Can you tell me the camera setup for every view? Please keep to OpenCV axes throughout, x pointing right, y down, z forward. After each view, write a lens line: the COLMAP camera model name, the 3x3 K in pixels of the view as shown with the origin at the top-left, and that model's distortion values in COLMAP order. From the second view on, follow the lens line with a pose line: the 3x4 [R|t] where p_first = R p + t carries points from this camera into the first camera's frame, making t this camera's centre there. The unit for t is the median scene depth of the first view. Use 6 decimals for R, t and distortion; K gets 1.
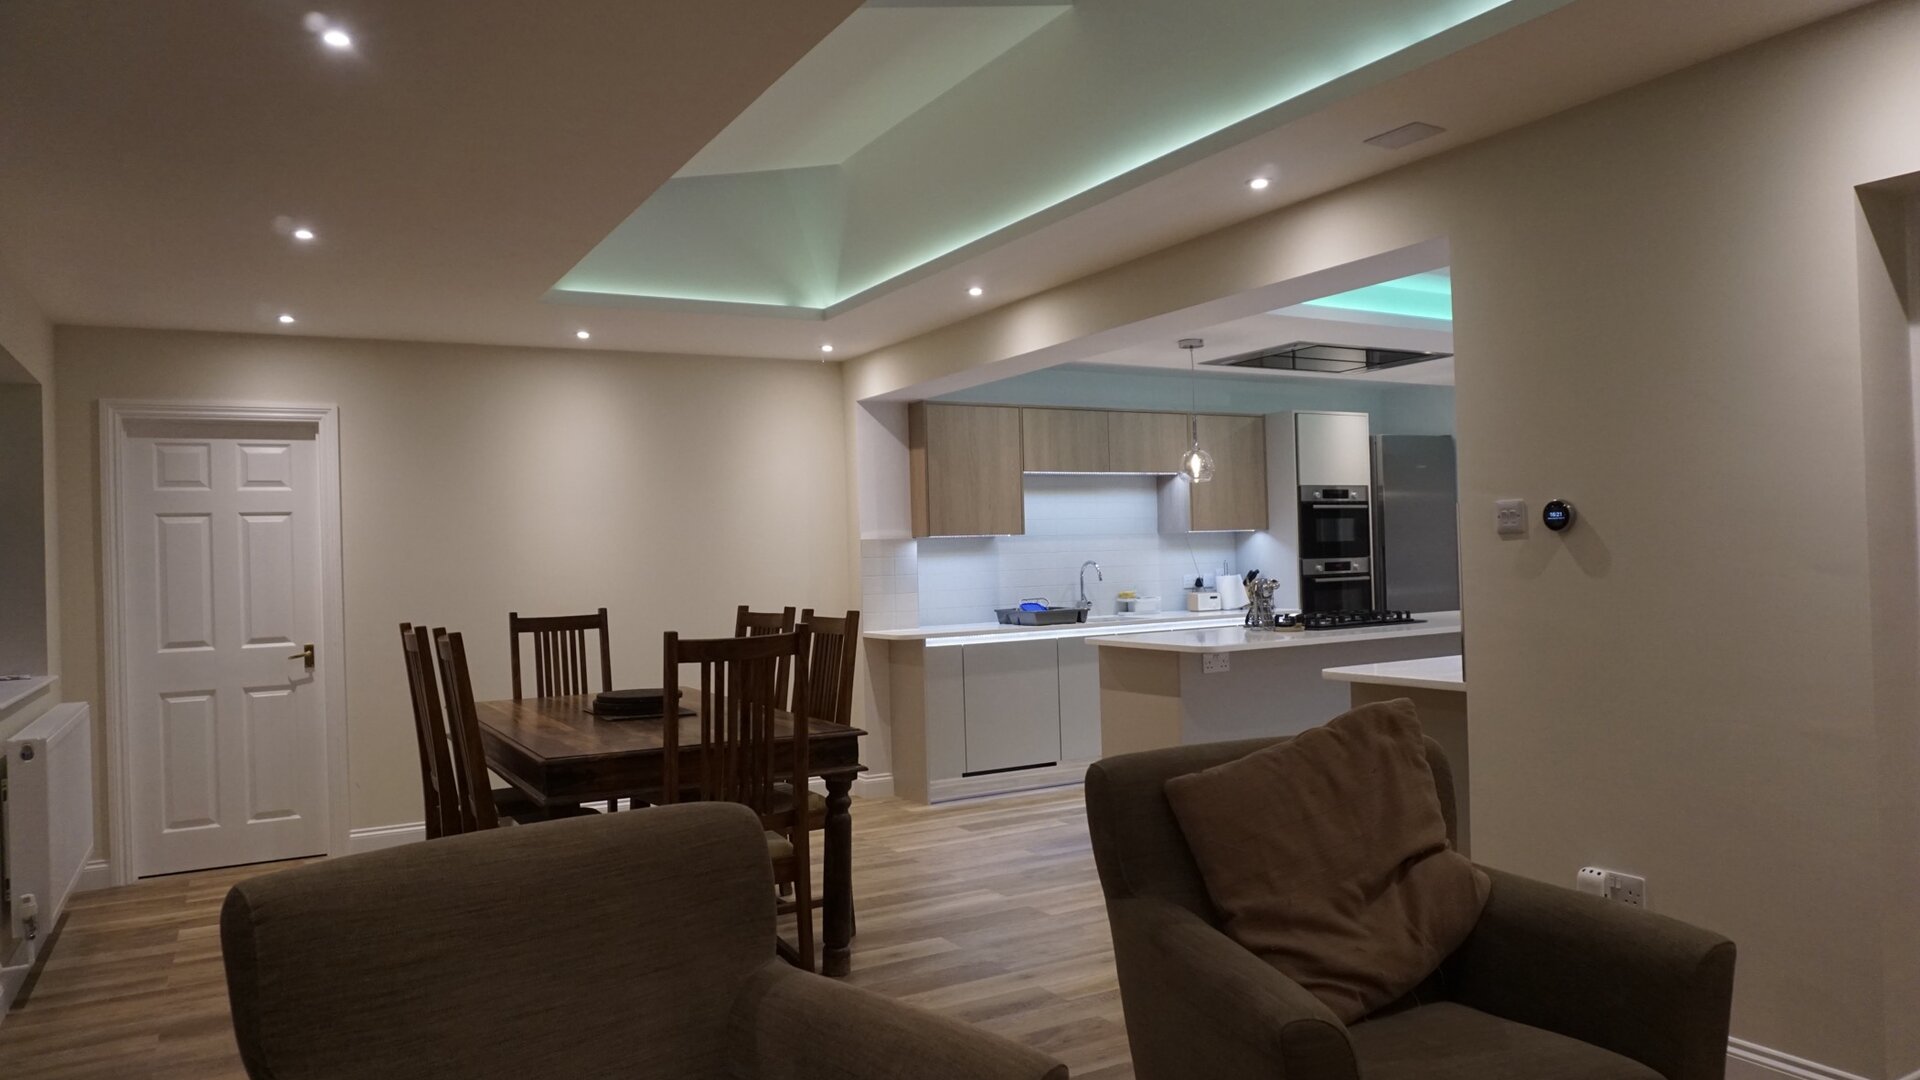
lens RADIAL K [[1279.4, 0, 960.0], [0, 1279.4, 540.0], [0, 0, 1]] dist [-0.052435, 0.033760]
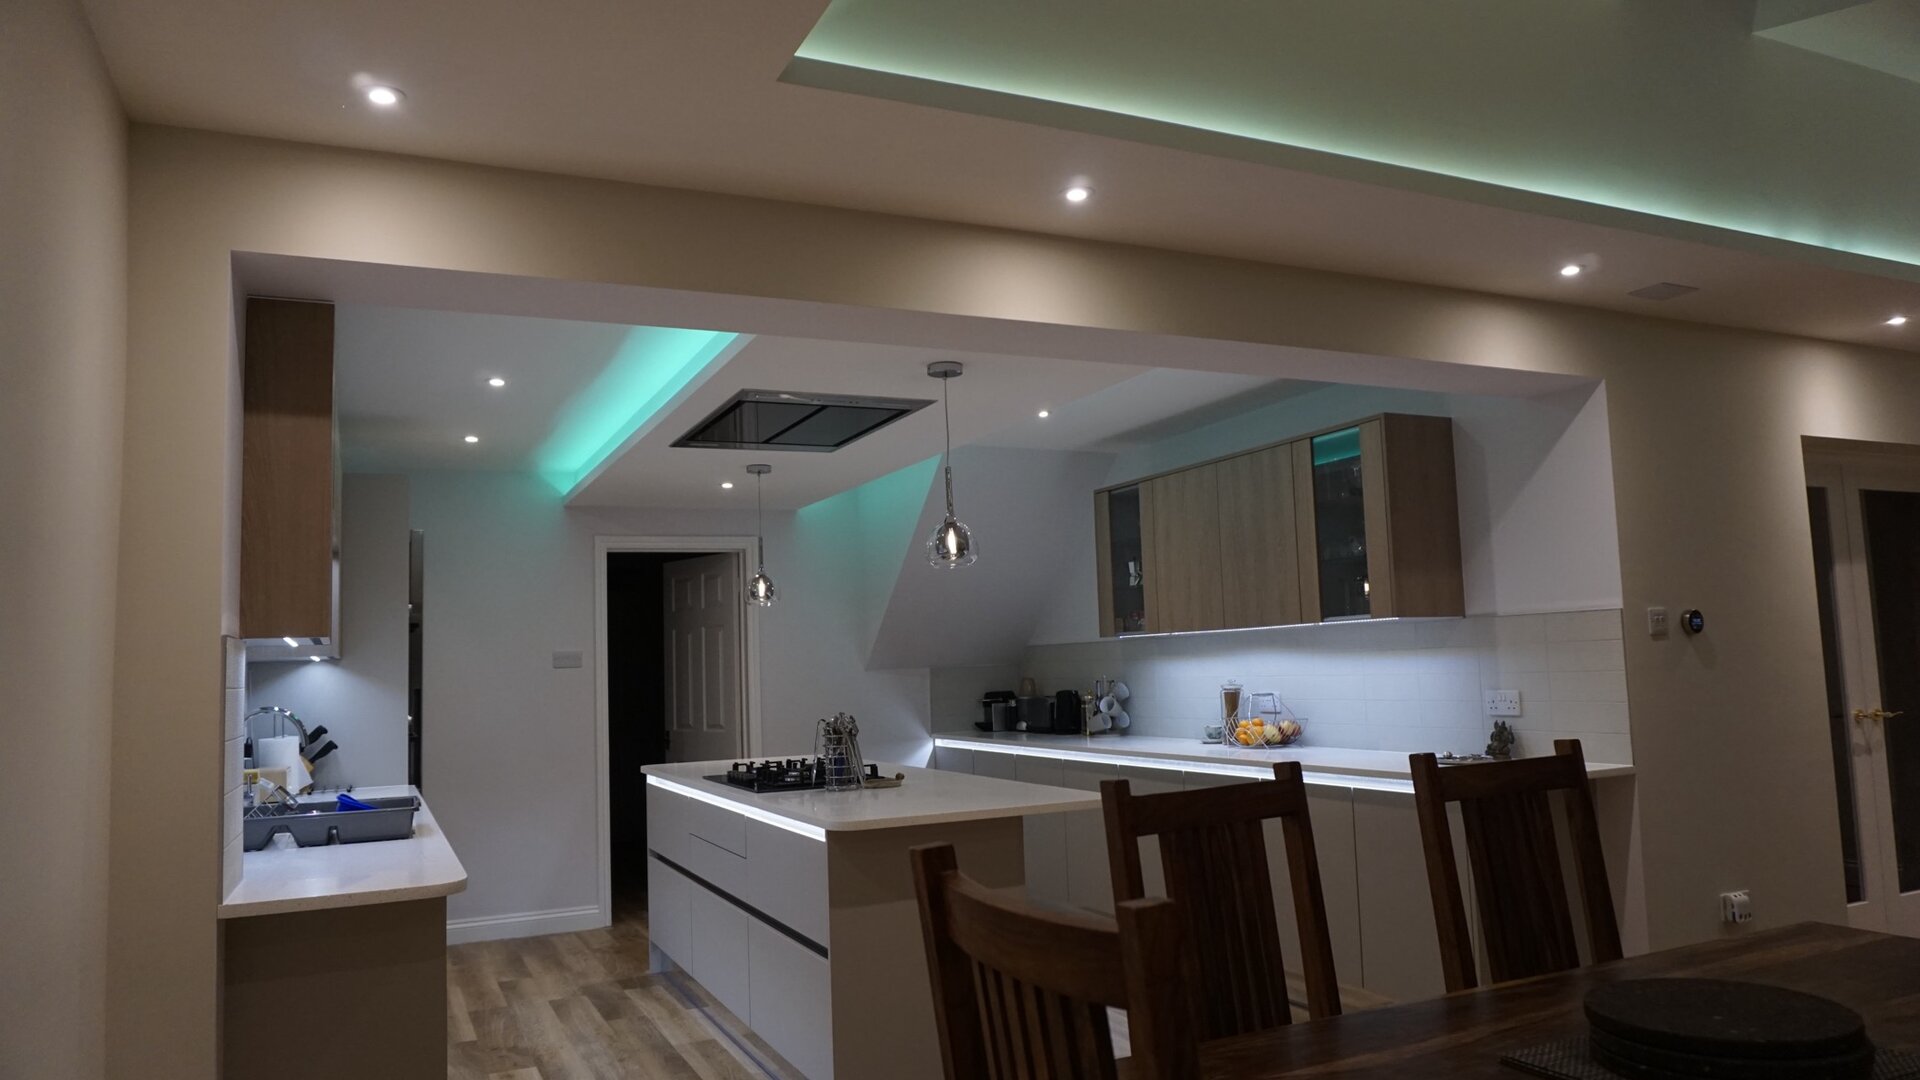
lens RADIAL K [[1279.4, 0, 960.0], [0, 1279.4, 540.0], [0, 0, 1]] dist [-0.052435, 0.033760]
pose [[0.076439, 0.125695, 0.989120, -0.377496], [0.020493, 0.991615, -0.127595, 0.020748], [-0.996864, 0.030024, 0.073222, 0.717544]]
